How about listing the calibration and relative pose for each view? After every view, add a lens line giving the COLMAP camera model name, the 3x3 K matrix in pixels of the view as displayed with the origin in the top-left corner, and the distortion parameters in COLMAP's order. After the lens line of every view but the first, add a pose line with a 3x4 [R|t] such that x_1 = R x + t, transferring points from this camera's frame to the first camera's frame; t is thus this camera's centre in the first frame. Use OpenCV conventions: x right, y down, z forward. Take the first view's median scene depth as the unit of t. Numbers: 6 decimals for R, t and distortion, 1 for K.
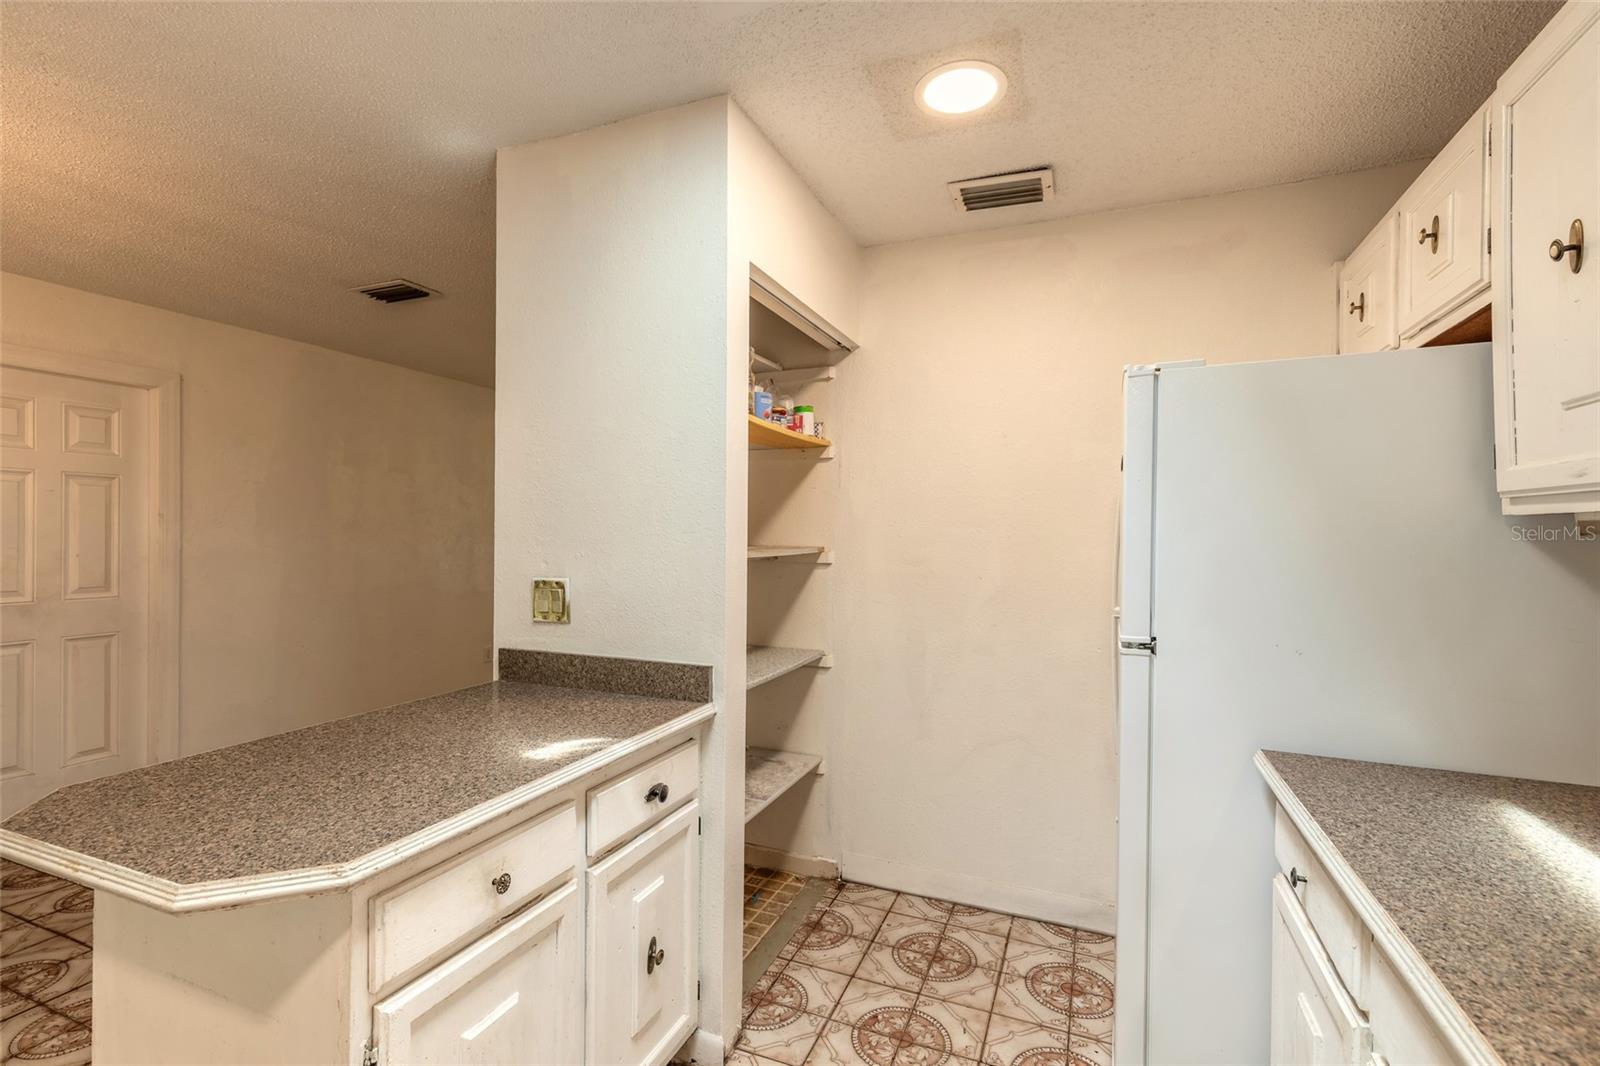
lens RADIAL K [[716.0, 0, 800.0], [0, 716.0, 533.0], [0, 0, 1]] dist [0.000114, -0.000103]
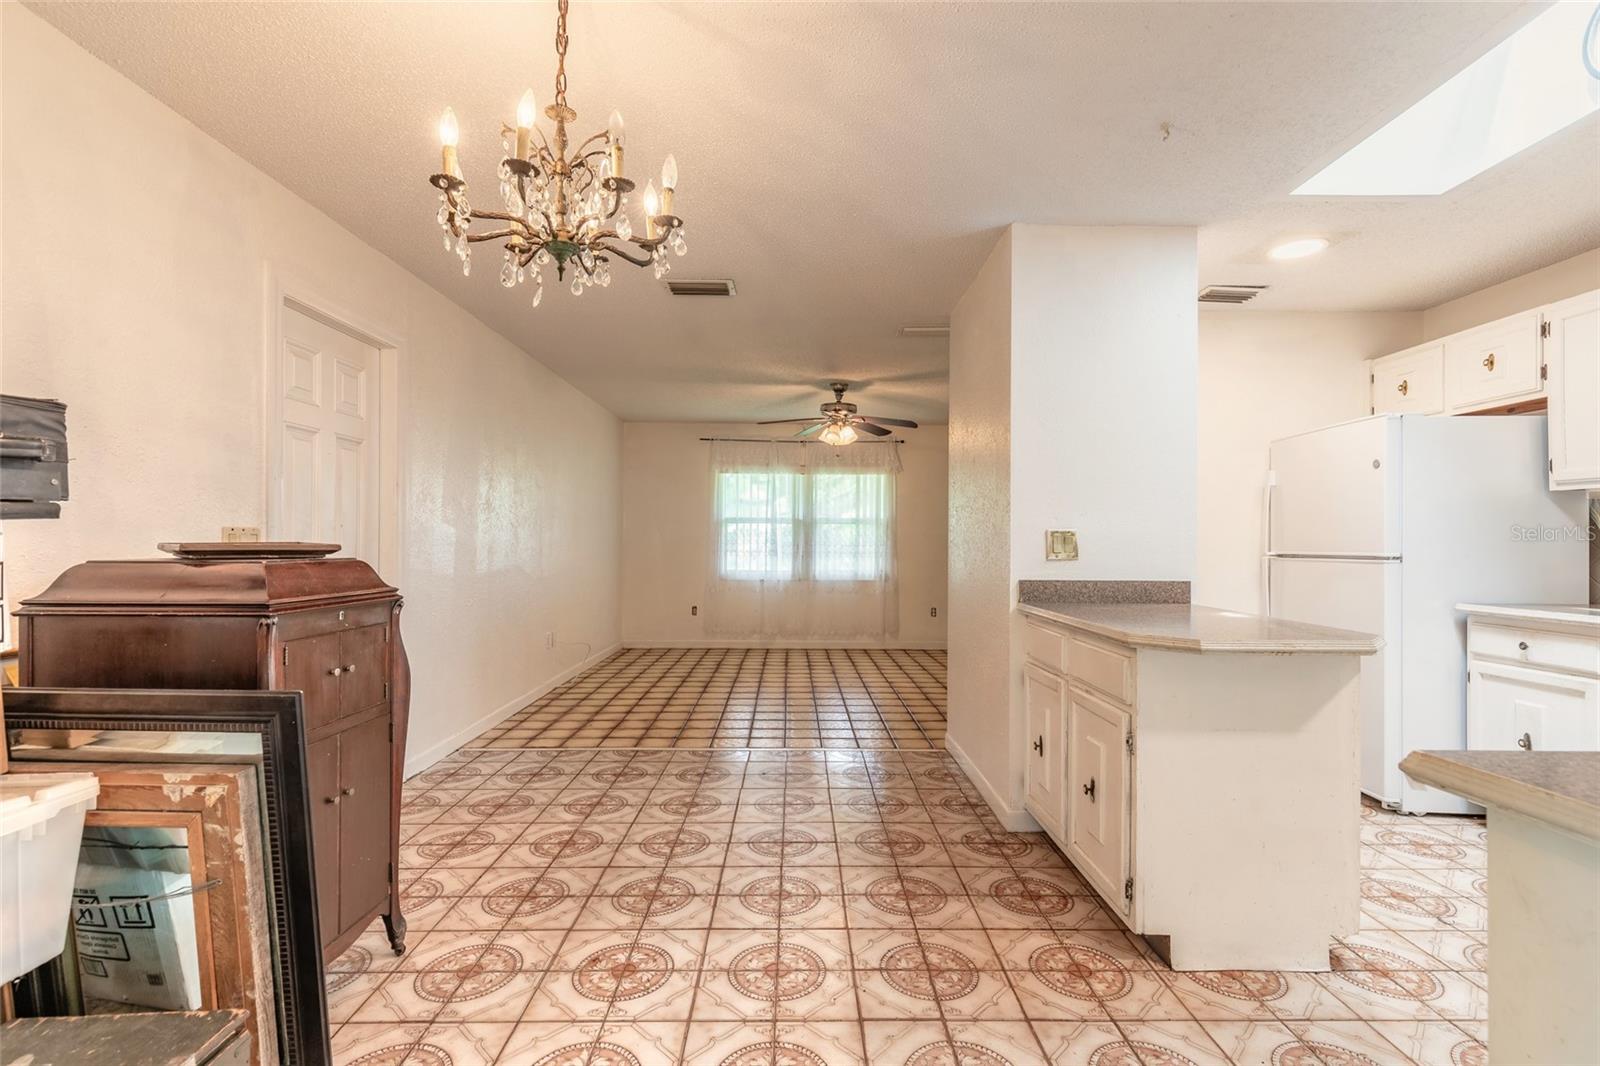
lens RADIAL K [[732.3, 0, 800.0], [0, 732.3, 533.0], [0, 0, 1]] dist [-0.000641, 0.000529]
pose [[0.919677, 0.002281, 0.392669, -1.460507], [0.001808, 0.999948, -0.010044, 0.087258], [-0.392671, 0.009947, 0.919625, -0.155231]]
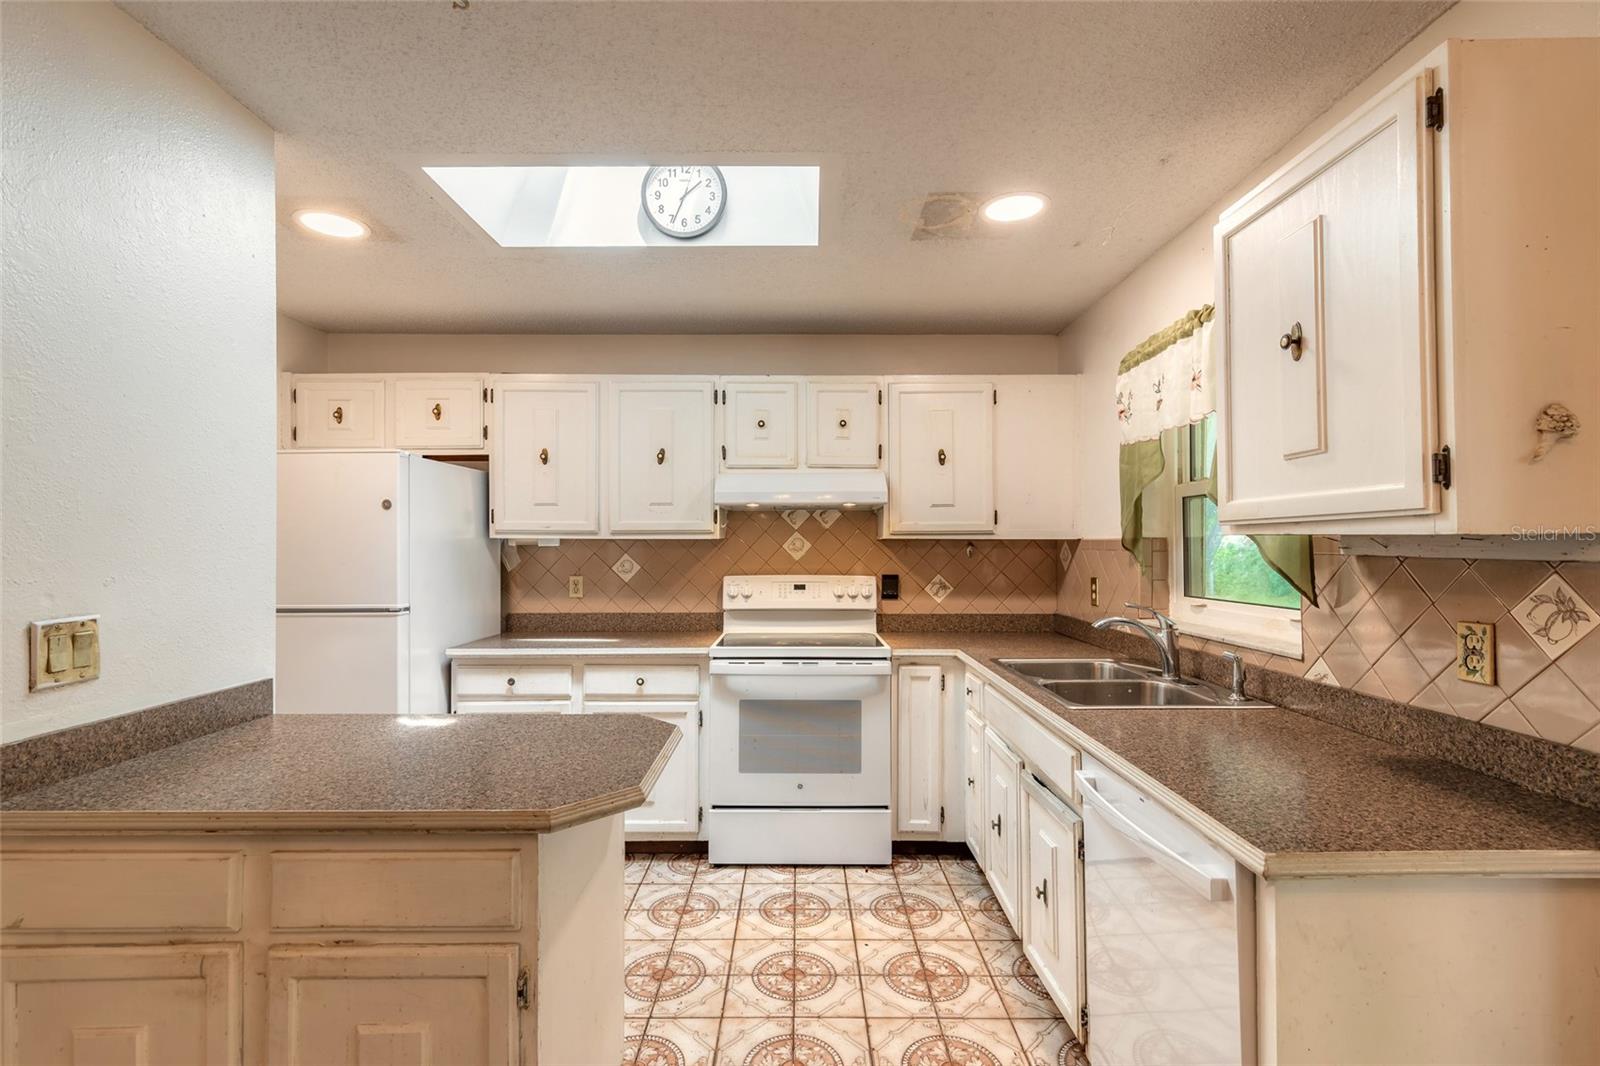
lens RADIAL K [[719.7, 0, 798.0], [0, 719.7, 541.7], [0, 0, 1]] dist [0.004606, -0.000247]
pose [[-0.392352, 0.000068, 0.919815, -1.271051], [0.000415, 1.000000, 0.000103, -0.007749], [-0.919815, 0.000423, -0.392352, 0.660130]]
